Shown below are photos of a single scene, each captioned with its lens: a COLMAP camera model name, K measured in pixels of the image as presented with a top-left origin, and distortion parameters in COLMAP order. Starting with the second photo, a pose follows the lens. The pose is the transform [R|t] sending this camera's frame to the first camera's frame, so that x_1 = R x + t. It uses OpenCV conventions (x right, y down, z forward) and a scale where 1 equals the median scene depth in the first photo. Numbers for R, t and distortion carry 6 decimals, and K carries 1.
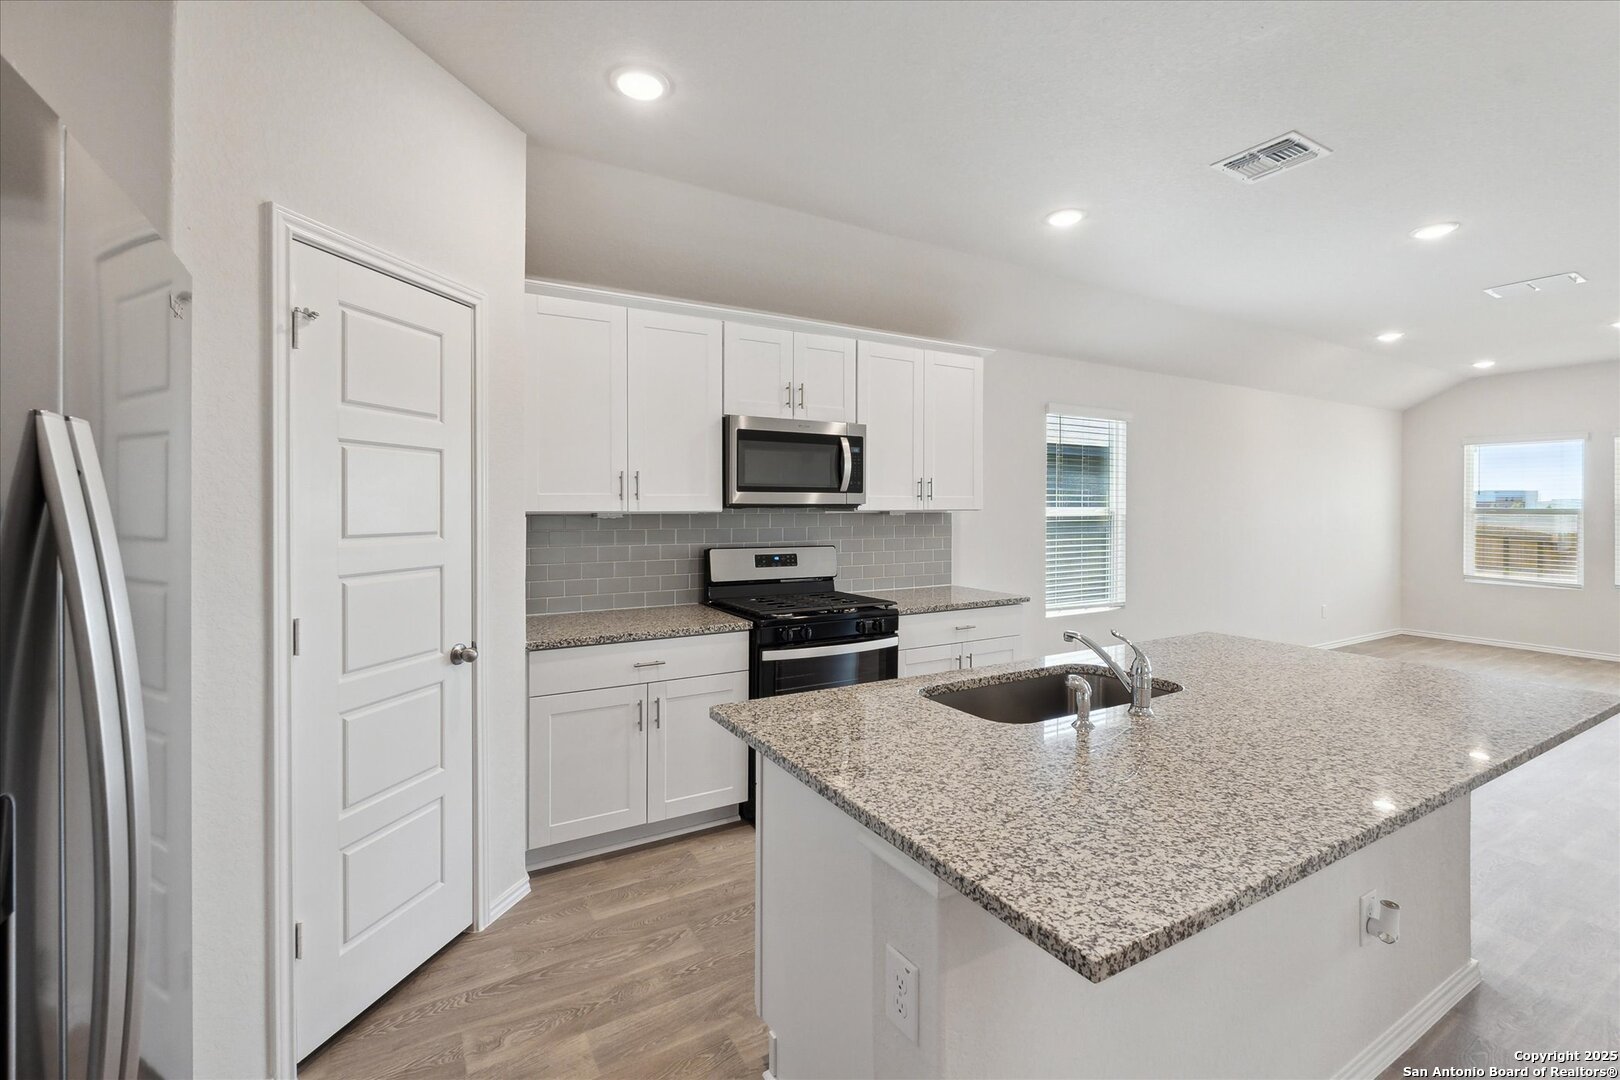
lens RADIAL K [[699.2, 0, 807.7], [0, 699.2, 515.0], [0, 0, 1]] dist [-0.002825, -0.000073]
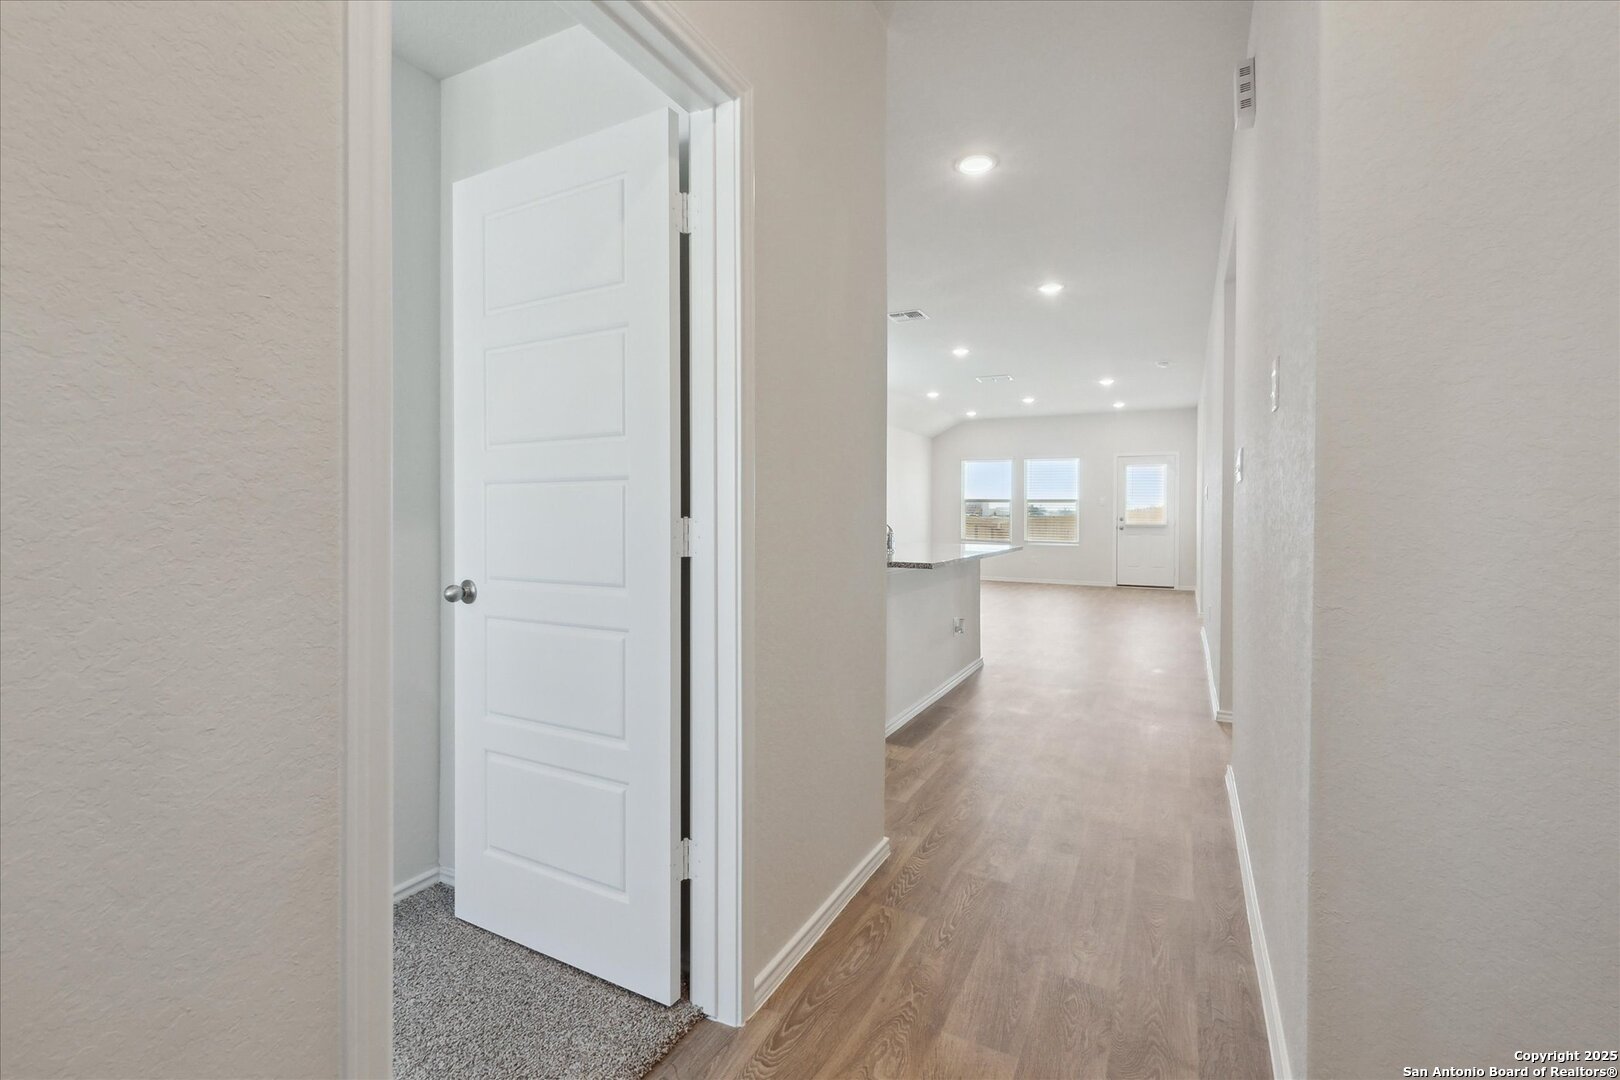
lens RADIAL K [[717.6, 0, 811.7], [0, 717.6, 536.6], [0, 0, 1]] dist [-0.002777, -0.000300]
pose [[0.843839, -0.016306, 0.536348, -1.339742], [0.003595, 0.999688, 0.024737, 0.174286], [-0.536584, -0.018945, 0.843634, -1.212721]]
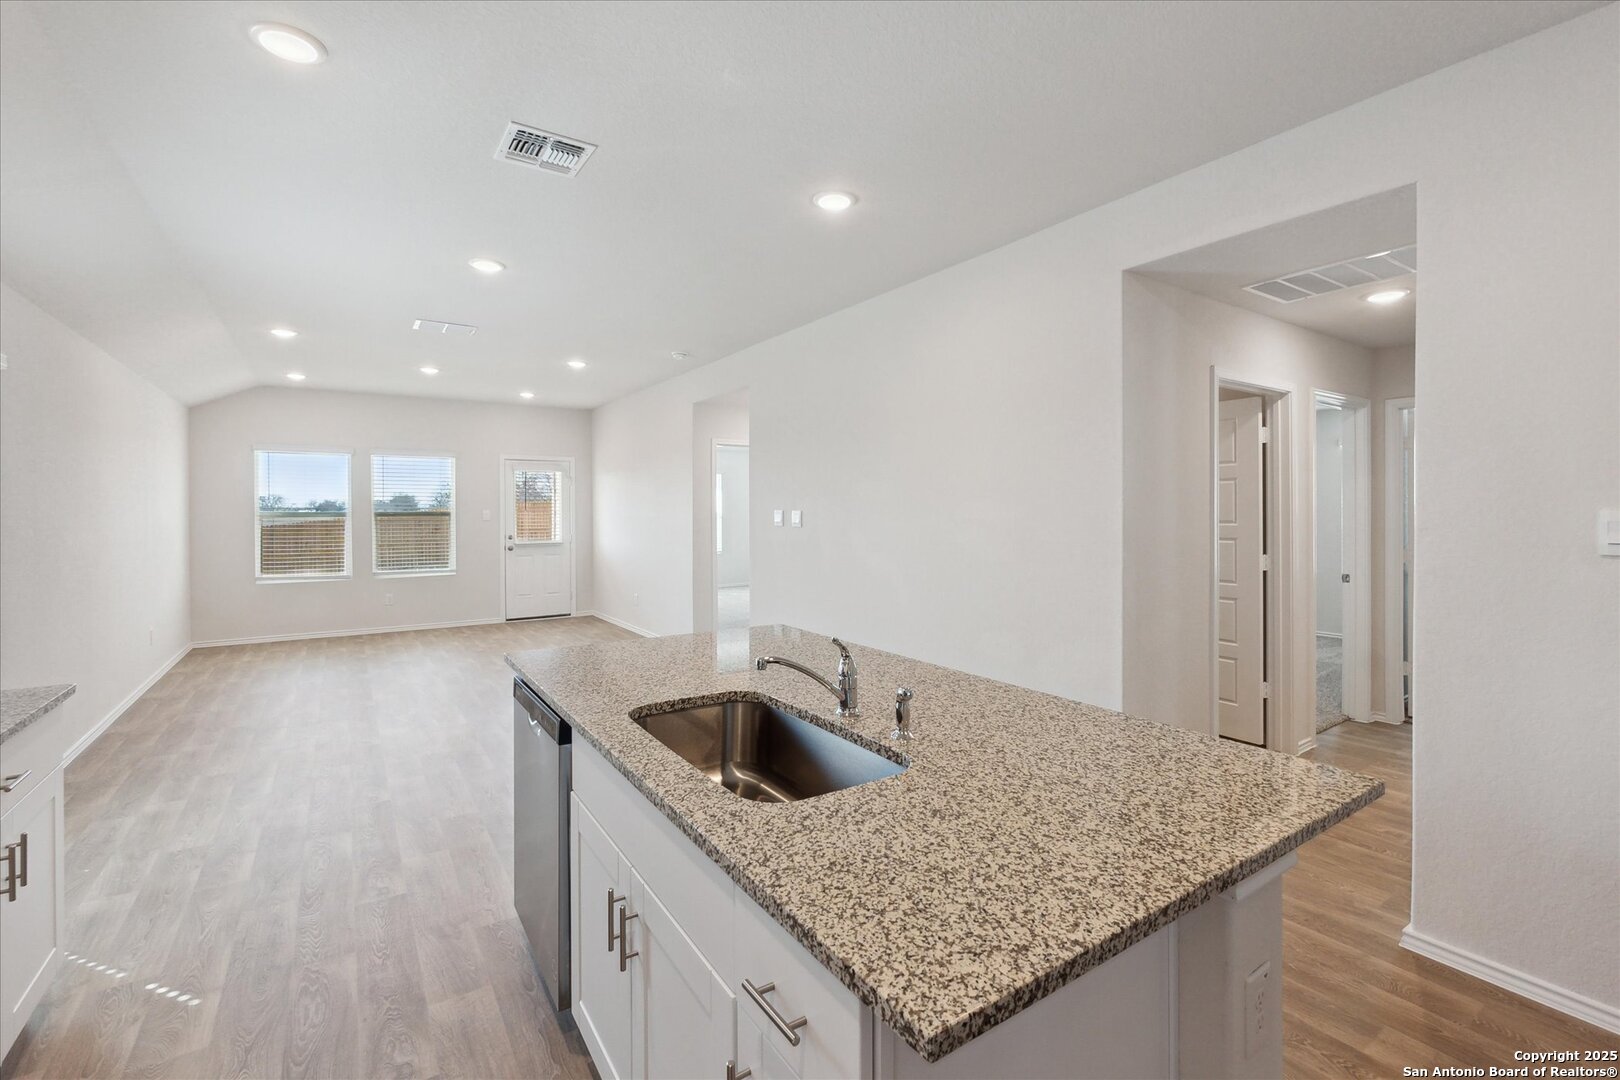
lens RADIAL K [[699.2, 0, 807.7], [0, 699.2, 515.0], [0, 0, 1]] dist [-0.002825, -0.000073]
pose [[-0.060689, -0.008095, 0.998124, -0.594894], [0.014710, 0.999851, 0.009003, -0.015984], [-0.998048, 0.015229, -0.060561, 1.260069]]
